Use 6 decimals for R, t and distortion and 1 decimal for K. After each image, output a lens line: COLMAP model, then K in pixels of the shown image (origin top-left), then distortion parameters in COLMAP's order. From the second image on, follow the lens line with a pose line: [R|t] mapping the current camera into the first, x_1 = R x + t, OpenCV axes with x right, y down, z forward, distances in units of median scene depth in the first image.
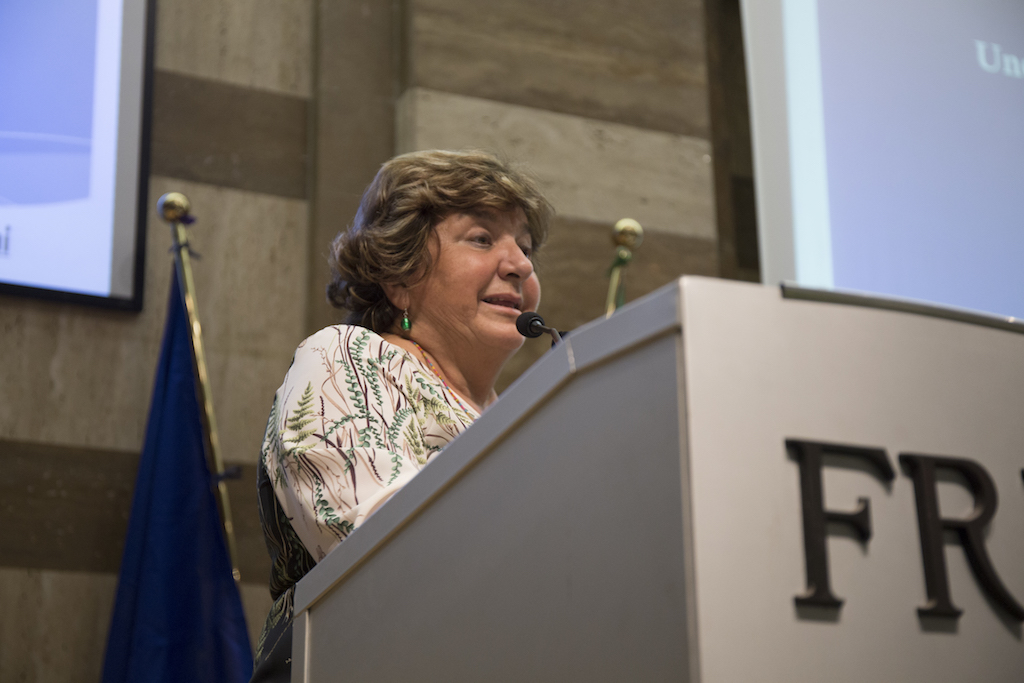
lens RADIAL K [[1811.3, 0, 508.6], [0, 1811.3, 324.8], [0, 0, 1]] dist [0.108962, 0.000000]
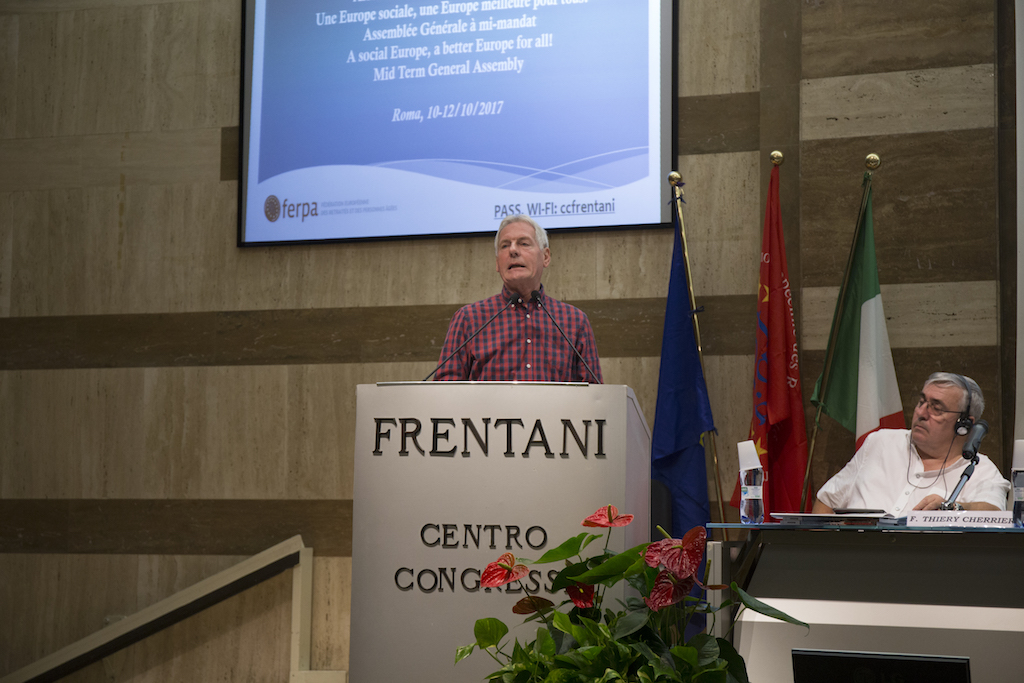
lens RADIAL K [[1898.9, 0, 515.3], [0, 1898.9, 342.8], [0, 0, 1]] dist [0.134398, 0.000000]
pose [[0.702882, -0.048387, -0.709659, 1.158512], [0.212237, 0.966504, 0.144311, -0.224625], [0.678905, -0.252049, 0.689608, -0.625137]]
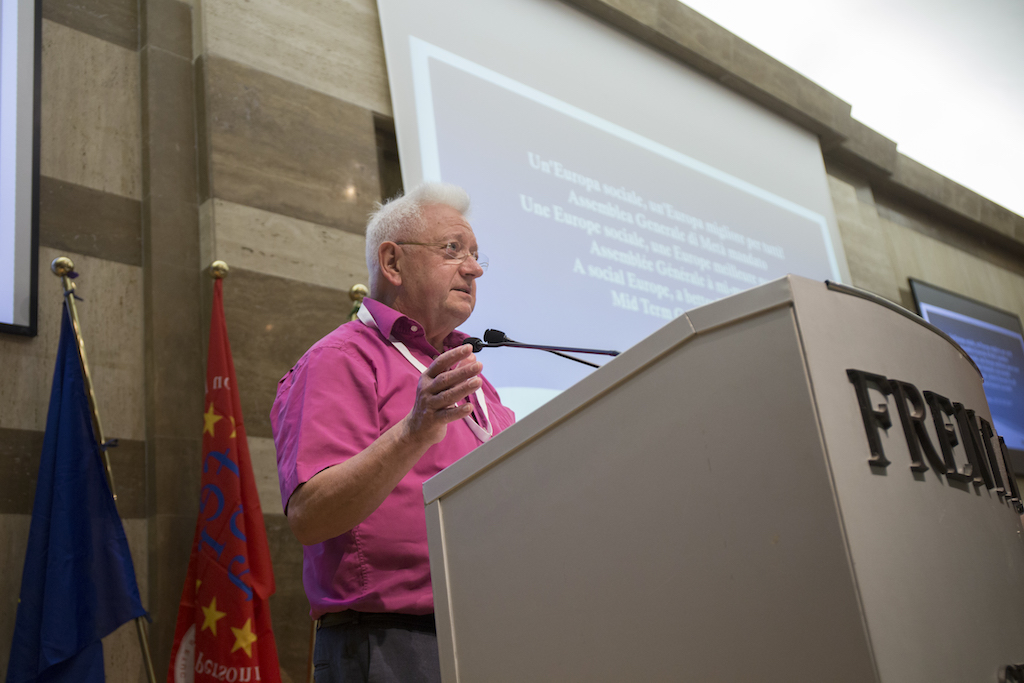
lens RADIAL K [[1066.5, 0, 505.1], [0, 1066.5, 336.0], [0, 0, 1]] dist [0.000052, 0.000000]
pose [[0.936505, 0.014572, 0.350352, -0.144267], [-0.003422, 0.999468, -0.032423, 0.018931], [-0.350638, 0.029165, 0.936057, 0.053937]]
